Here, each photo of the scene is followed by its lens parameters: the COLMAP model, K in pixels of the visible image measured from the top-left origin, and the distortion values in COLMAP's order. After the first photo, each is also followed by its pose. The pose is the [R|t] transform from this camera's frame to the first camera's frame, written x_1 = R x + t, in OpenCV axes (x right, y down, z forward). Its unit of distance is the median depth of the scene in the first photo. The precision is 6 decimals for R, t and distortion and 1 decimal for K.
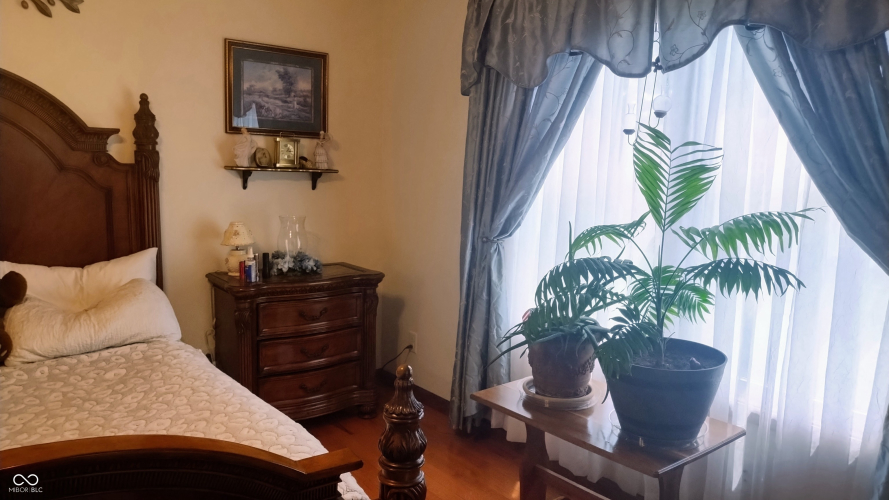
lens RADIAL K [[651.9, 0, 444.2], [0, 651.9, 265.4], [0, 0, 1]] dist [-0.025257, -0.002588]
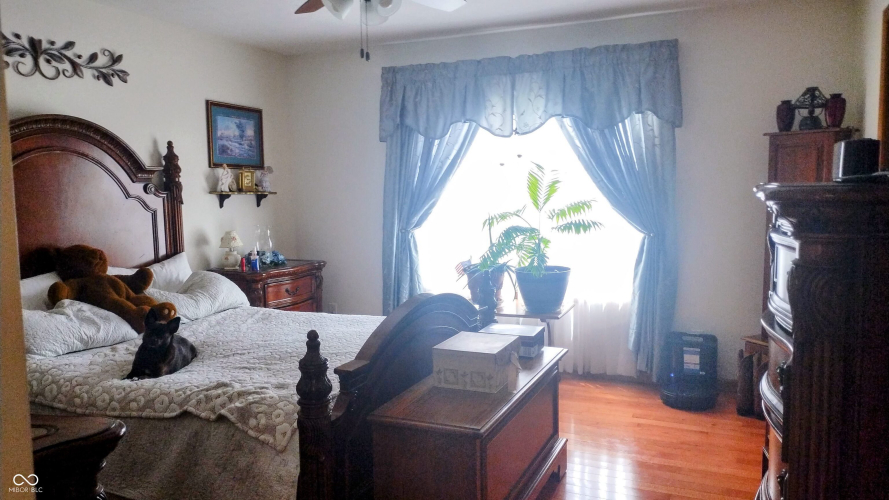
lens RADIAL K [[651.9, 0, 447.1], [0, 651.9, 254.2], [0, 0, 1]] dist [0.070120, -0.092275]
pose [[0.892942, -0.079841, 0.443035, -0.572373], [0.101105, 0.994573, -0.024542, 0.070172], [-0.438671, 0.066708, 0.896168, -0.503420]]
